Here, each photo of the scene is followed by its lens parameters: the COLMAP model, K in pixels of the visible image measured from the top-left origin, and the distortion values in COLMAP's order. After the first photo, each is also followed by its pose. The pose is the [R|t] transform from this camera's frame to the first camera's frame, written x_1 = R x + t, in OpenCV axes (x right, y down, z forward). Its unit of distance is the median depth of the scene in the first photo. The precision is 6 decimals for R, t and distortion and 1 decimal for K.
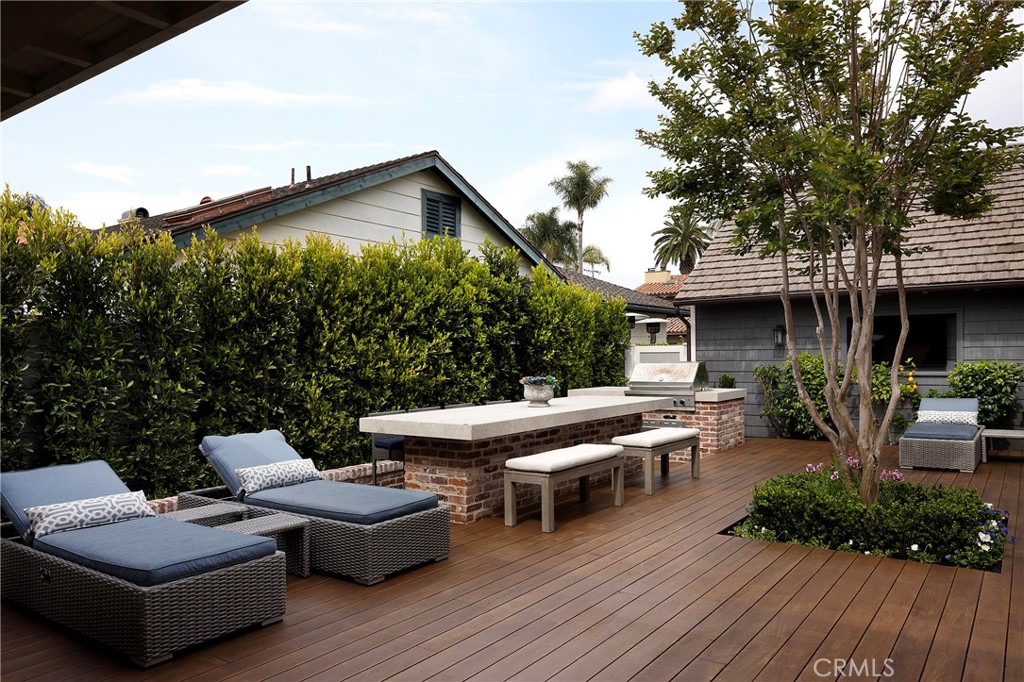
lens RADIAL K [[730.1, 0, 515.2], [0, 730.1, 345.8], [0, 0, 1]] dist [-0.009628, 0.000488]
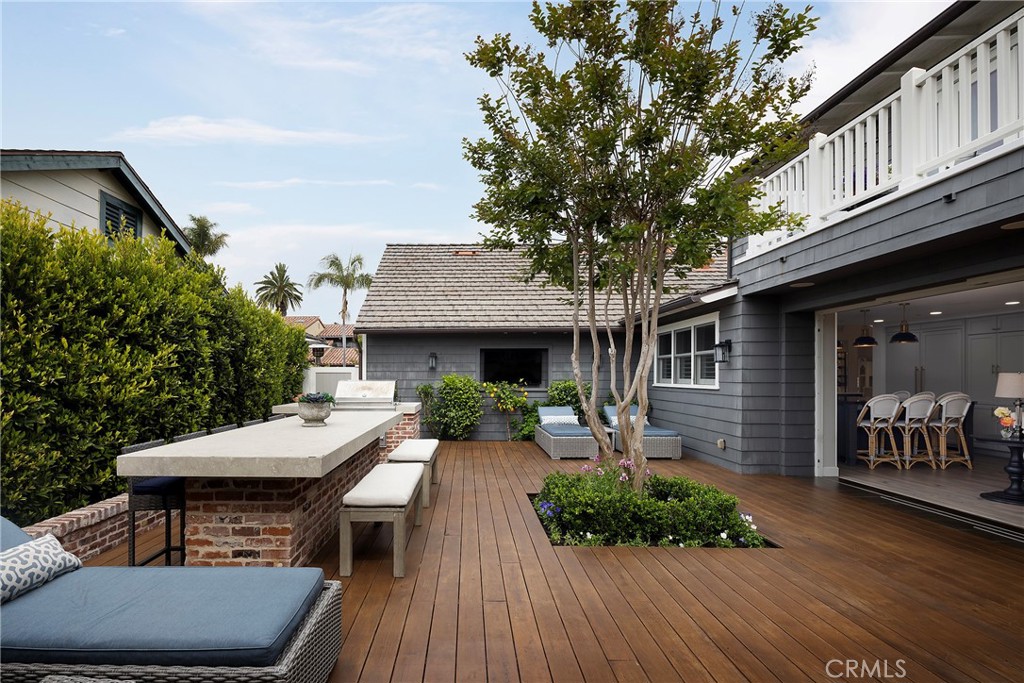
lens RADIAL K [[529.6, 0, 477.9], [0, 529.6, 366.5], [0, 0, 1]] dist [-0.002104, -0.002463]
pose [[0.833527, 0.020184, 0.552109, -0.158695], [-0.015706, 0.999794, -0.012838, 0.012557], [-0.552255, 0.002029, 0.833673, 0.308283]]
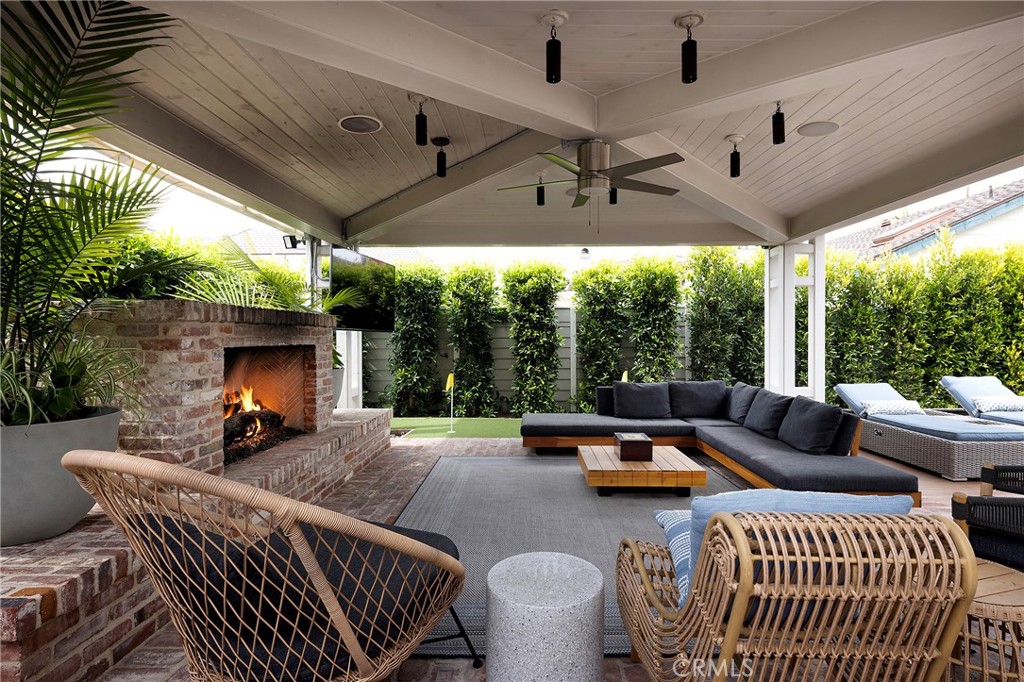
lens RADIAL K [[529.6, 0, 512.7], [0, 529.6, 338.6], [0, 0, 1]] dist [-0.002104, -0.002463]
pose [[0.586538, 0.013676, -0.809806, -0.017342], [0.008320, 0.999703, 0.022909, 0.001714], [0.809879, -0.020175, 0.586250, -0.333110]]
